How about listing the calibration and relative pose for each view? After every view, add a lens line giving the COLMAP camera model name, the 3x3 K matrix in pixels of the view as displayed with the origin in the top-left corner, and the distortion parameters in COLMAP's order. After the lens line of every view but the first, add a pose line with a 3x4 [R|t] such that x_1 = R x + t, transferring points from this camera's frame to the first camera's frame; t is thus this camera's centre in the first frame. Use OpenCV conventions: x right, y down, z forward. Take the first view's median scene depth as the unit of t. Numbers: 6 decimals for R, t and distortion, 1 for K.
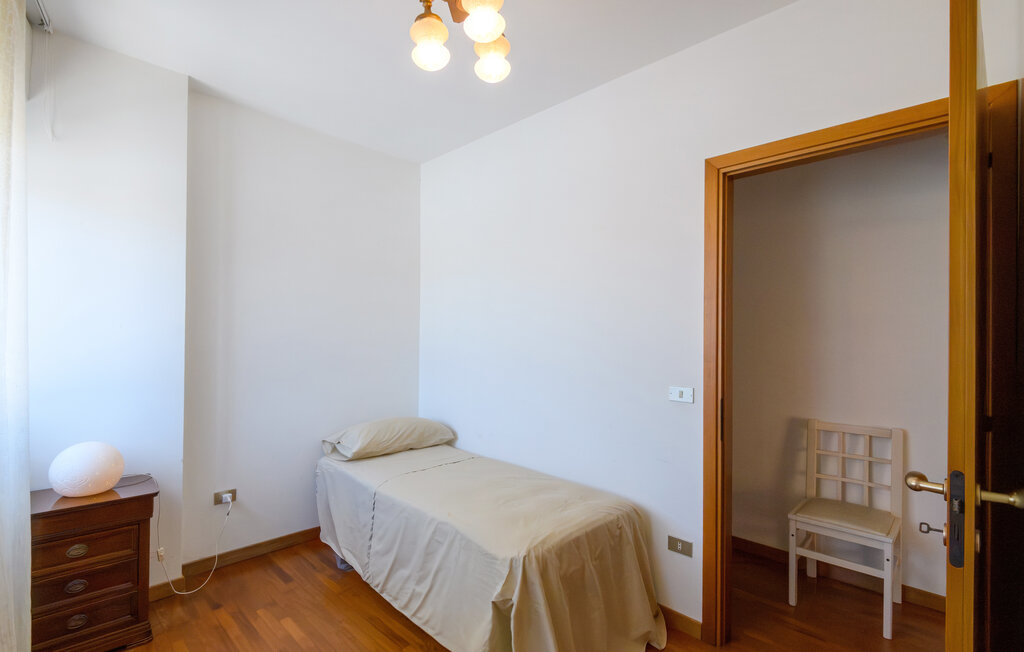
lens RADIAL K [[483.5, 0, 512.0], [0, 483.5, 326.0], [0, 0, 1]] dist [-0.000703, -0.000276]
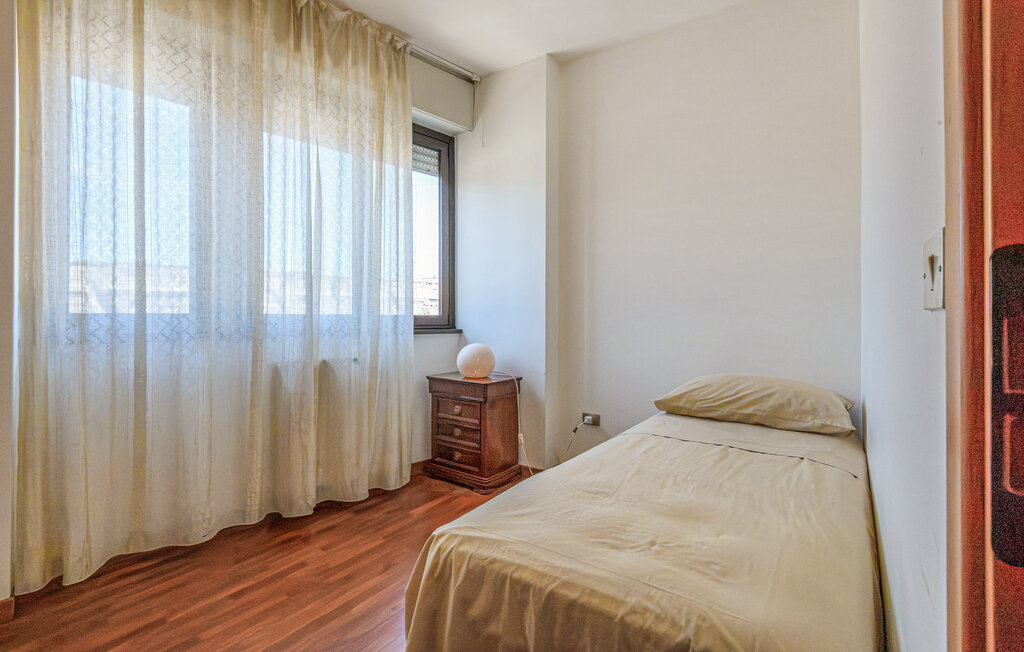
lens RADIAL K [[464.6, 0, 506.9], [0, 464.6, 310.7], [0, 0, 1]] dist [0.009715, -0.000165]
pose [[0.178282, -0.013591, -0.983886, 0.550287], [0.008525, 0.999888, -0.012267, 0.162209], [0.983943, -0.006201, 0.178378, 0.842214]]
